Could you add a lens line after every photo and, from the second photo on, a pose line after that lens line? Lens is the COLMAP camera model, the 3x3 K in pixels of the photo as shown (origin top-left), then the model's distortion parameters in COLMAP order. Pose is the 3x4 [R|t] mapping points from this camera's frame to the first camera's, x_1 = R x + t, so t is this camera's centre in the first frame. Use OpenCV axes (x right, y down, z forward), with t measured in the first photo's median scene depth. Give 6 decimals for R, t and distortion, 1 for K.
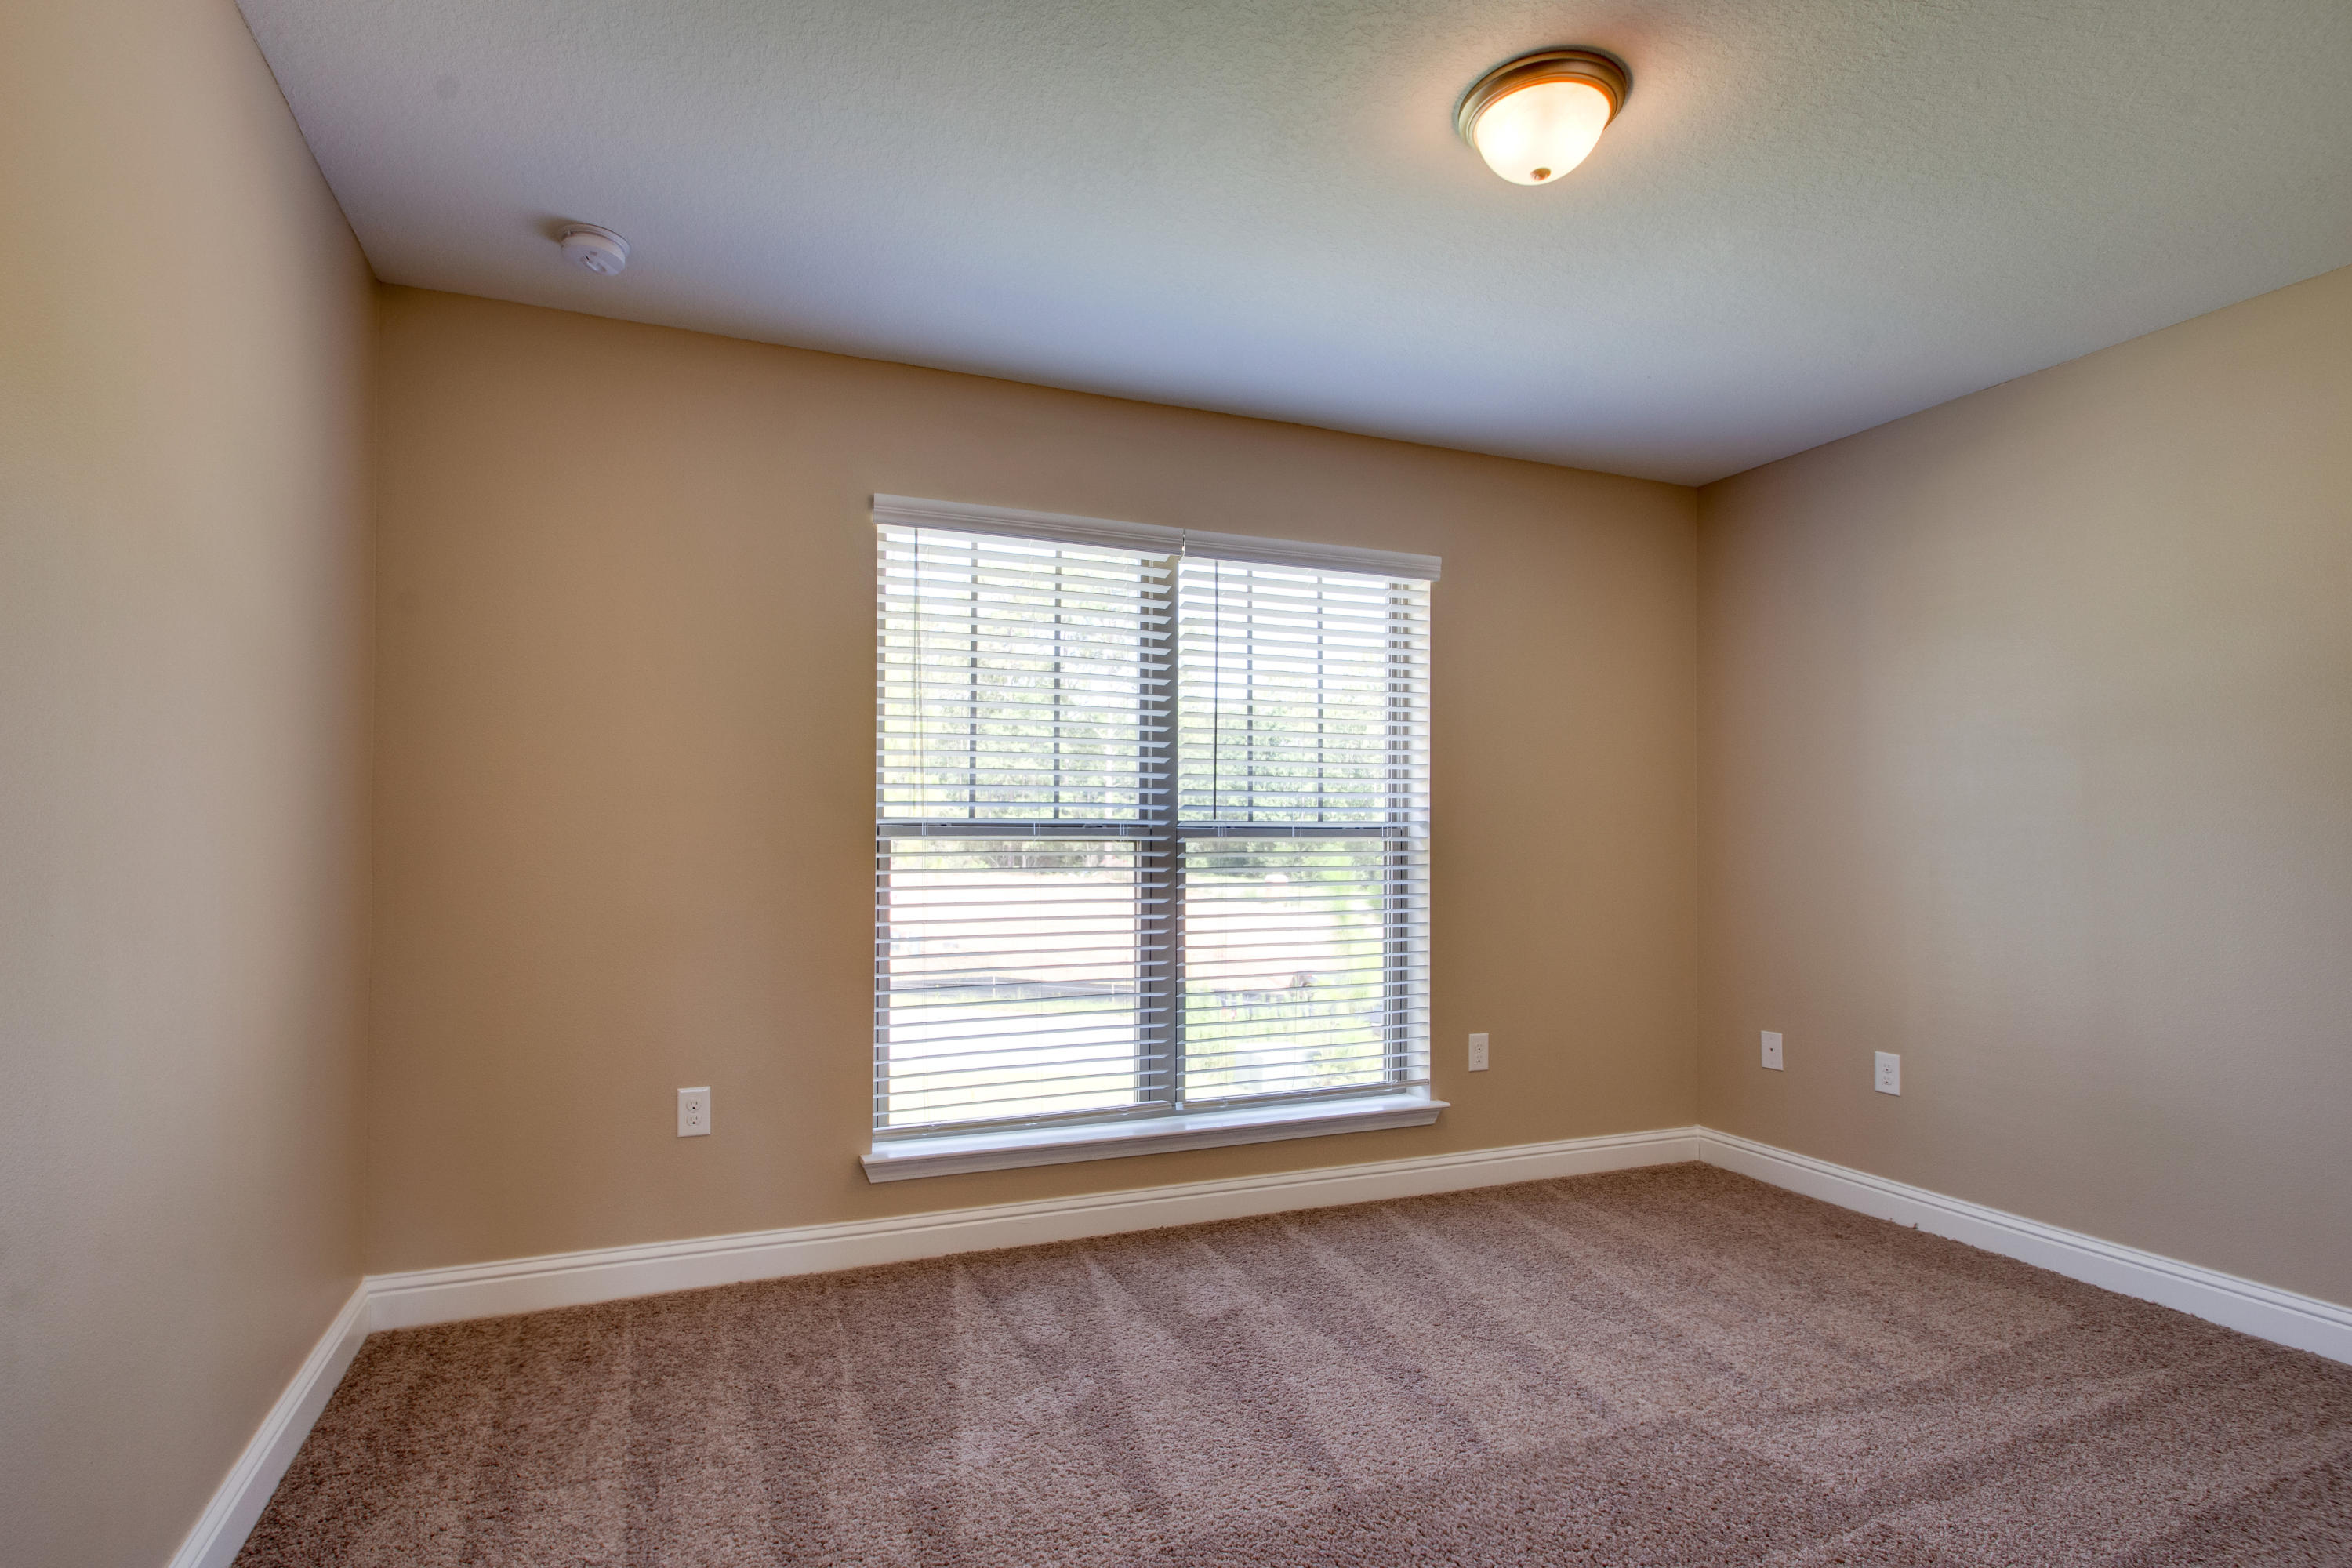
lens RADIAL K [[1165.0, 0, 1172.1], [0, 1165.0, 835.9], [0, 0, 1]] dist [0.000735, 0.000063]
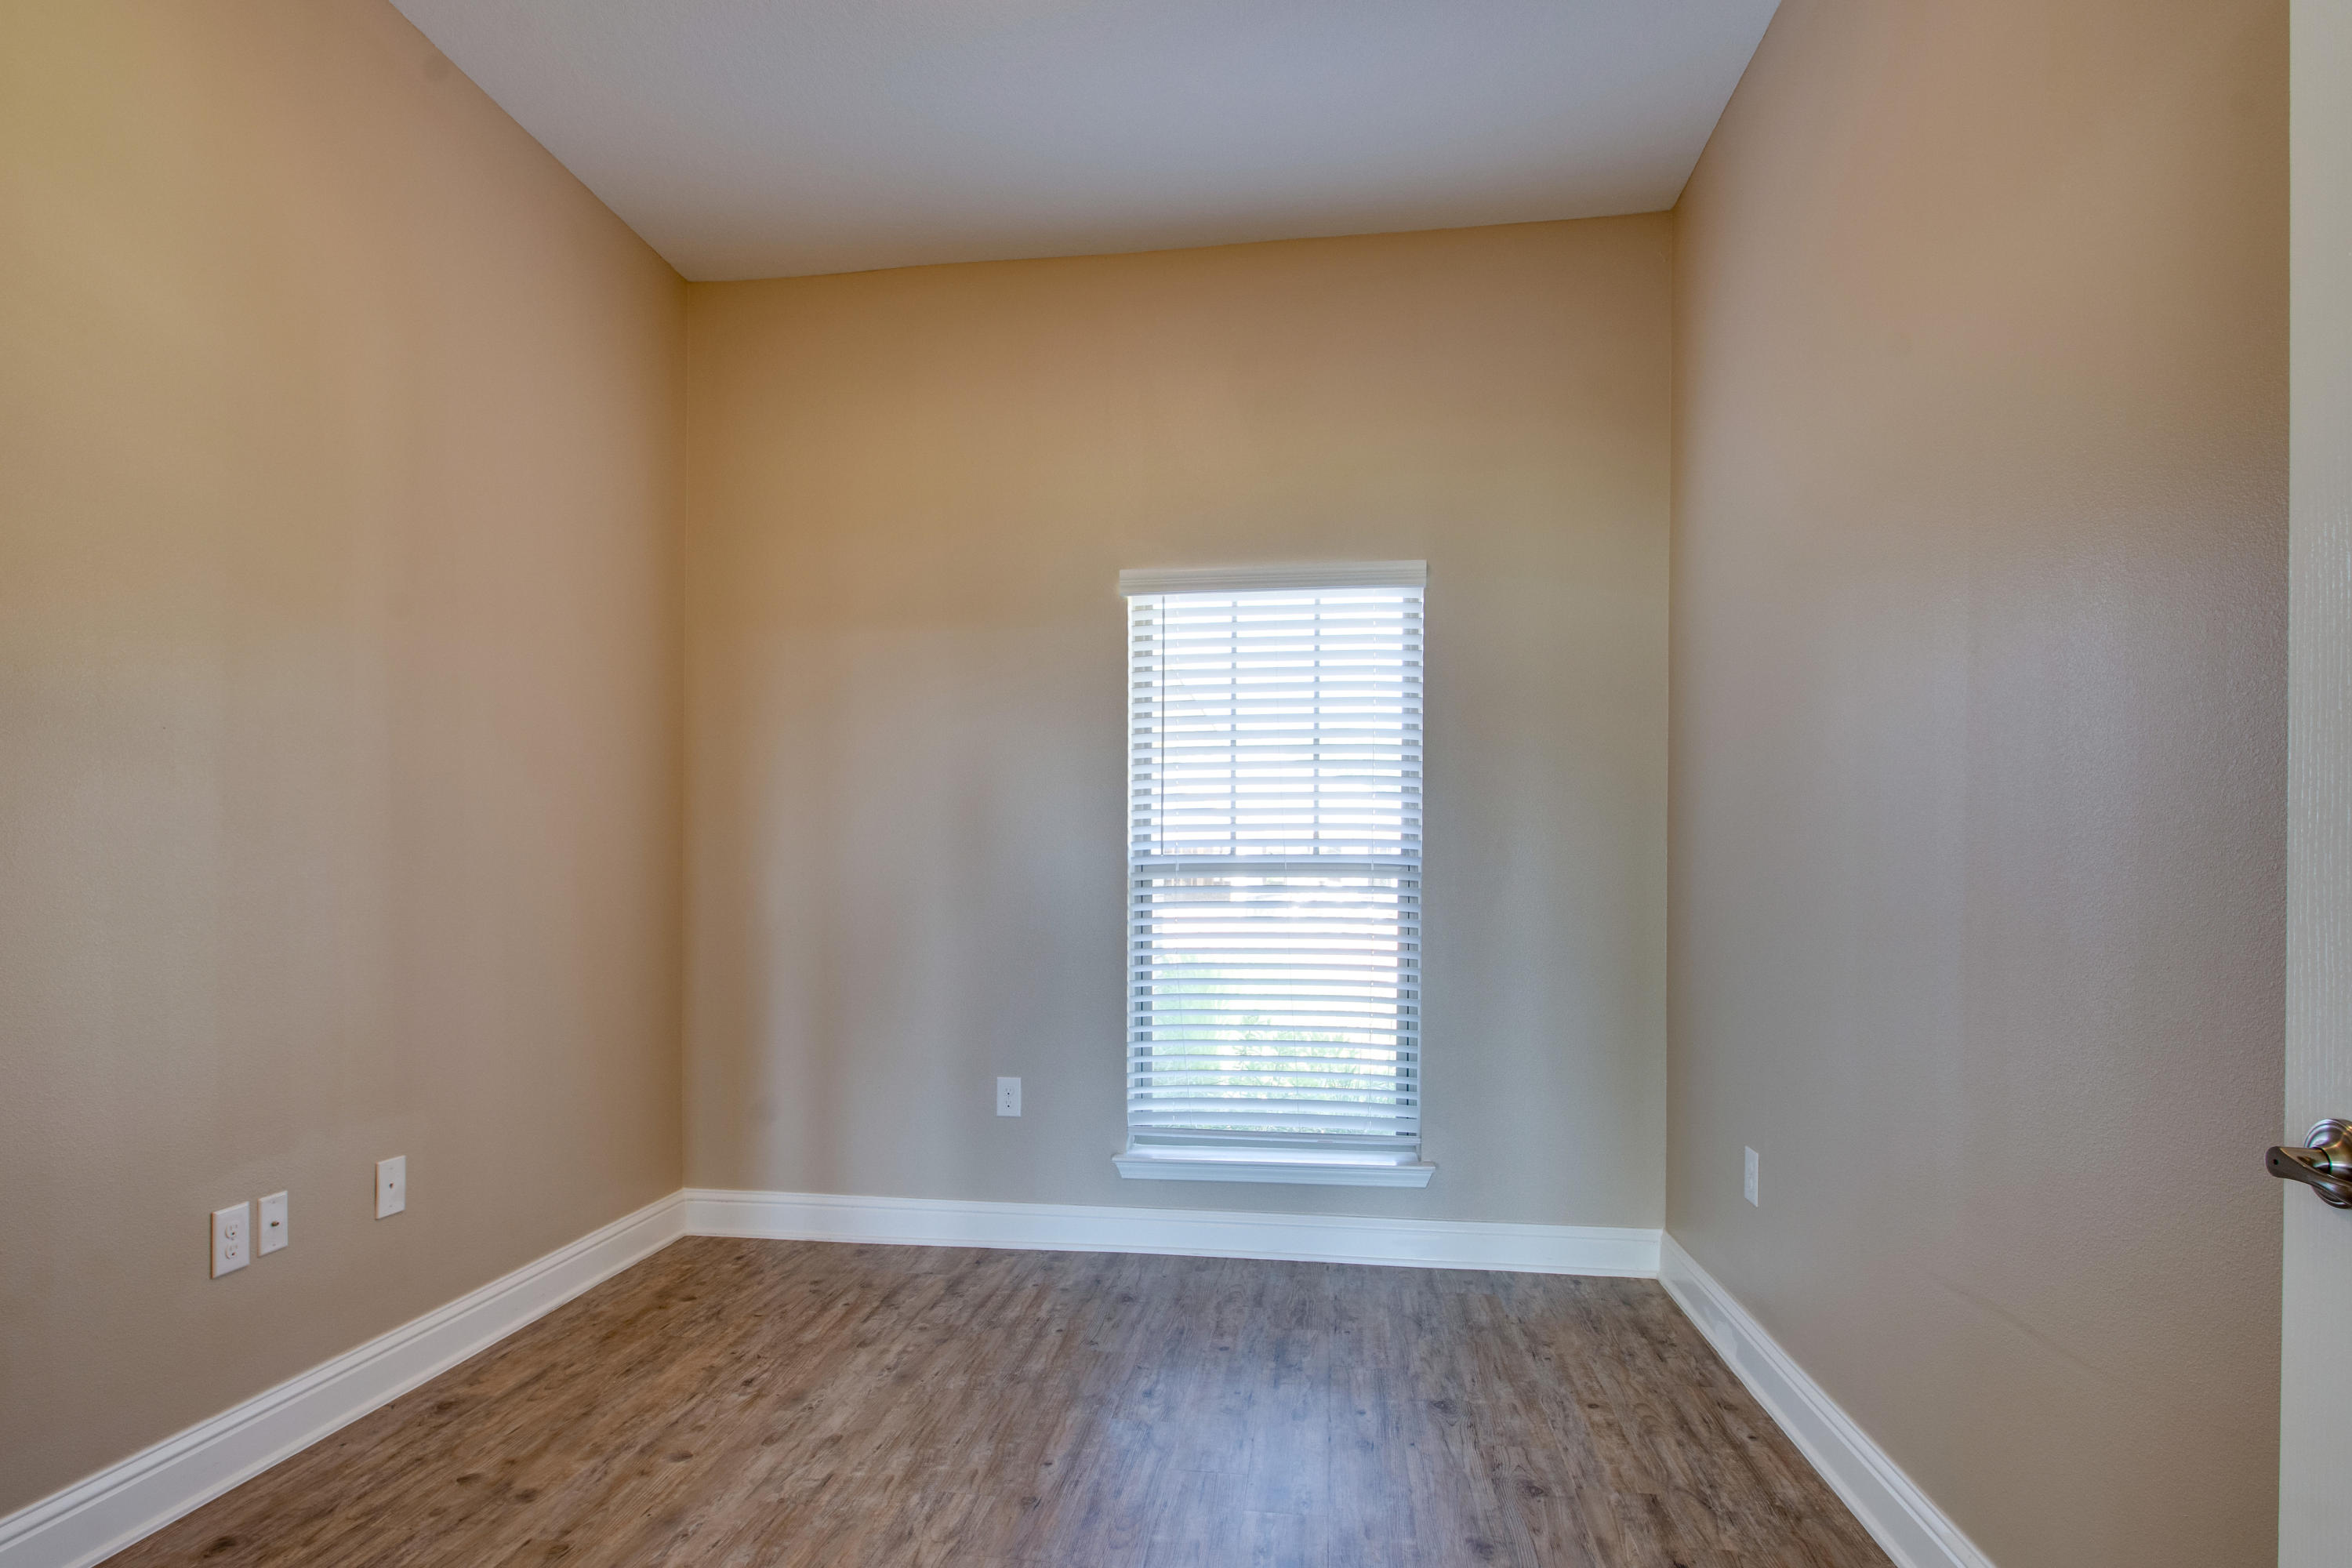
lens RADIAL K [[1069.6, 0, 1177.4], [0, 1069.6, 883.5], [0, 0, 1]] dist [-0.000176, 0.000008]
pose [[0.858556, 0.010133, -0.512620, 0.464439], [-0.006371, 0.999938, 0.009097, 0.002149], [0.512680, -0.004544, 0.858568, 0.191463]]
